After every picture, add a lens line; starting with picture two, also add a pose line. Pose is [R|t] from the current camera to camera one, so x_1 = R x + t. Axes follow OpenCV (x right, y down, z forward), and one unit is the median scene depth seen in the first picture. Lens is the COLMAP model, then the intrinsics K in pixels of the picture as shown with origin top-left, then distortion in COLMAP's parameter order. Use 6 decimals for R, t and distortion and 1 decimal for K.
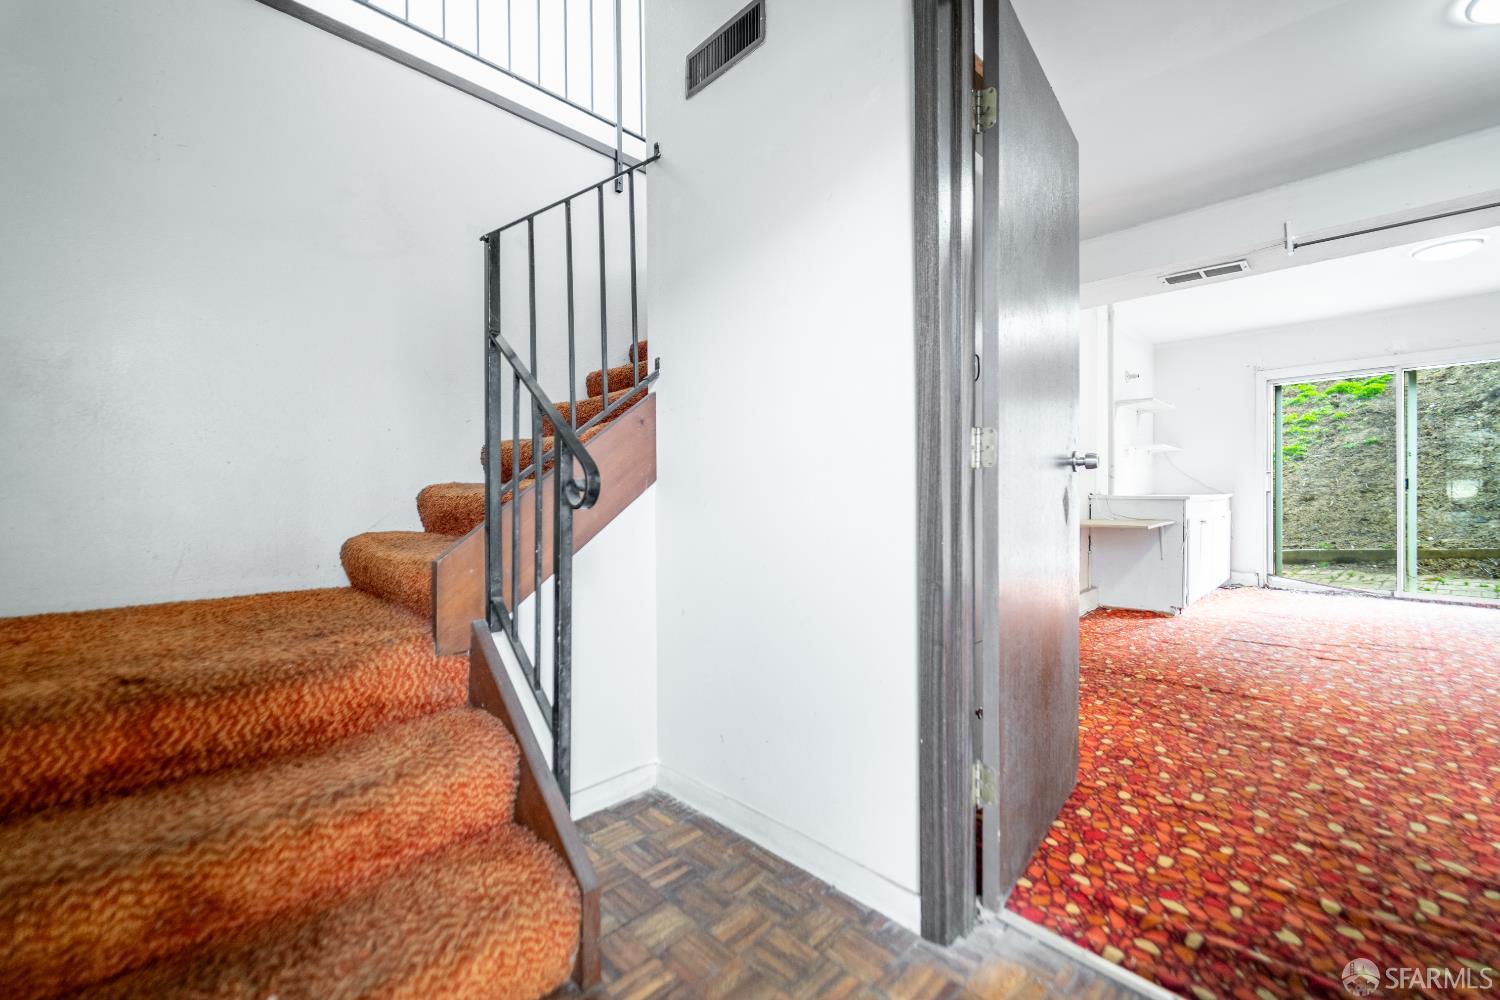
lens RADIAL K [[606.3, 0, 739.9], [0, 606.3, 494.8], [0, 0, 1]] dist [0.002771, -0.002642]
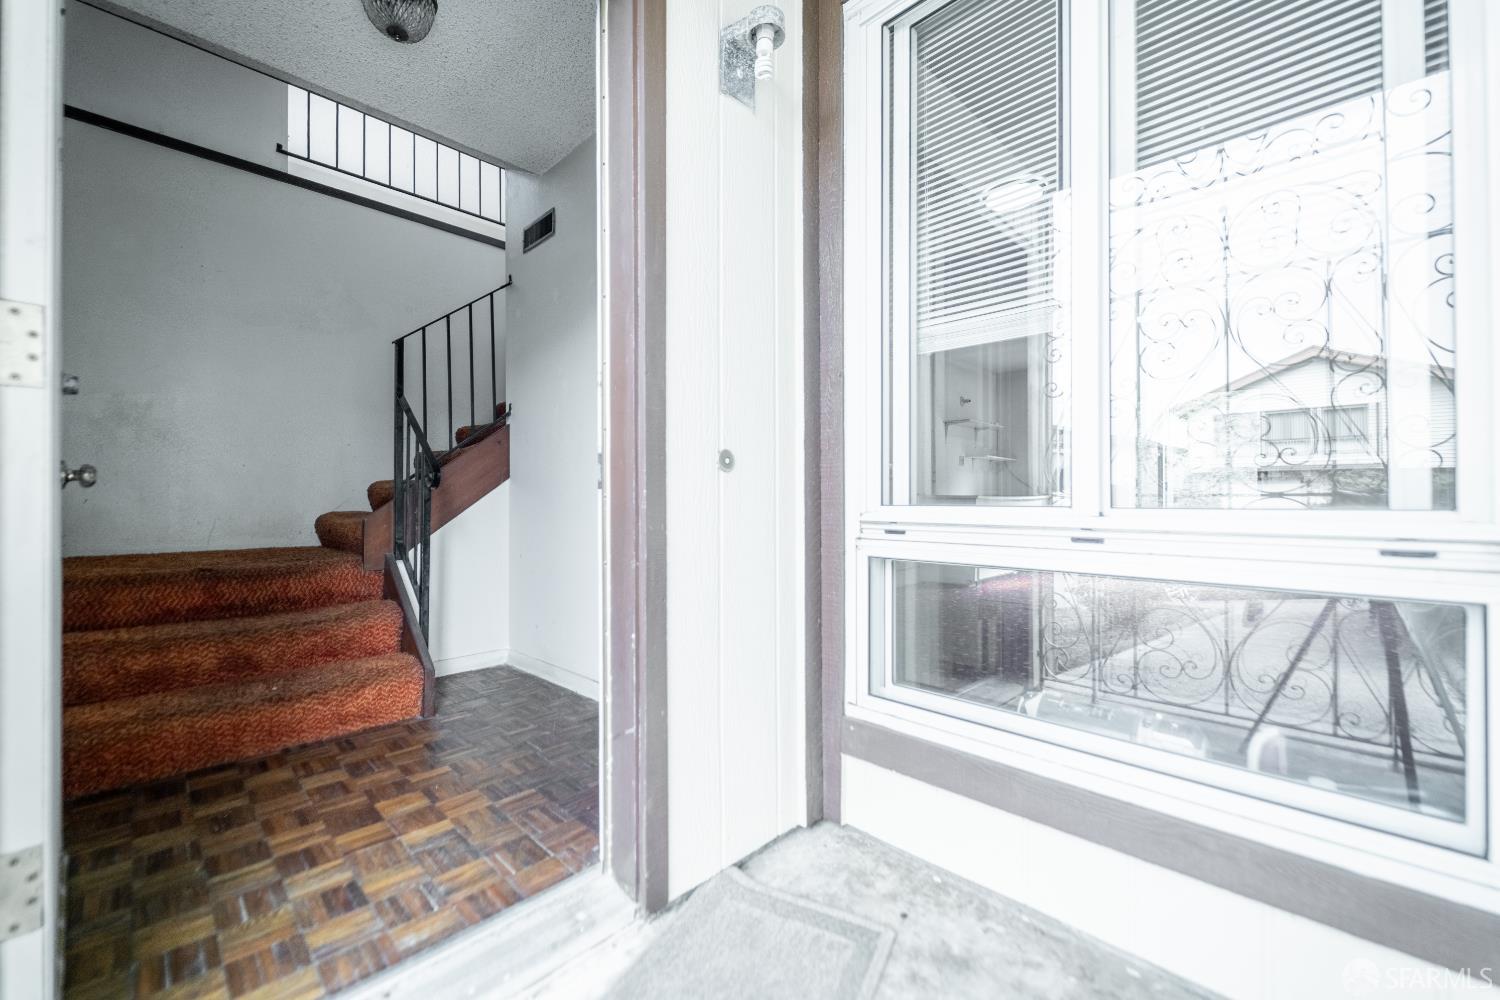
lens RADIAL K [[606.3, 0, 750.3], [0, 606.3, 491.0], [0, 0, 1]] dist [0.002771, -0.002642]
pose [[0.999681, 0.003270, 0.025046, 0.387733], [-0.002831, 0.999842, -0.017565, 0.033130], [-0.025100, 0.017488, 0.999532, -0.541381]]
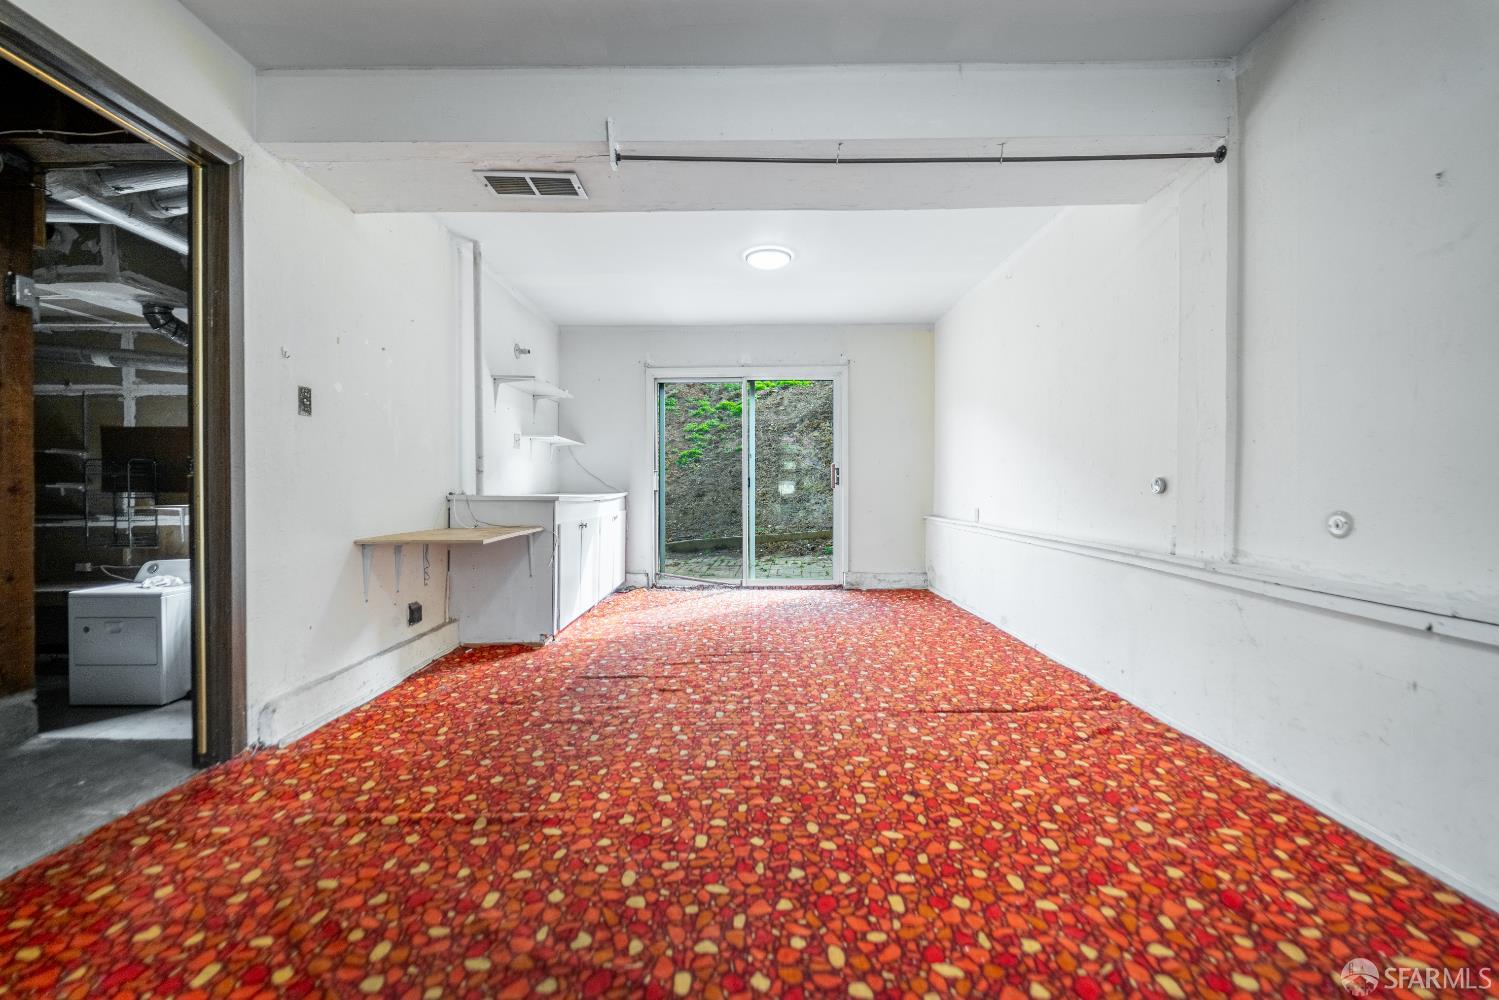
lens RADIAL K [[605.9, 0, 747.5], [0, 605.9, 494.9], [0, 0, 1]] dist [0.002771, -0.002642]
pose [[0.696319, -0.006145, 0.717706, 0.601498], [0.001771, 0.999975, 0.006843, -0.007522], [-0.717730, -0.003494, 0.696313, 0.455026]]
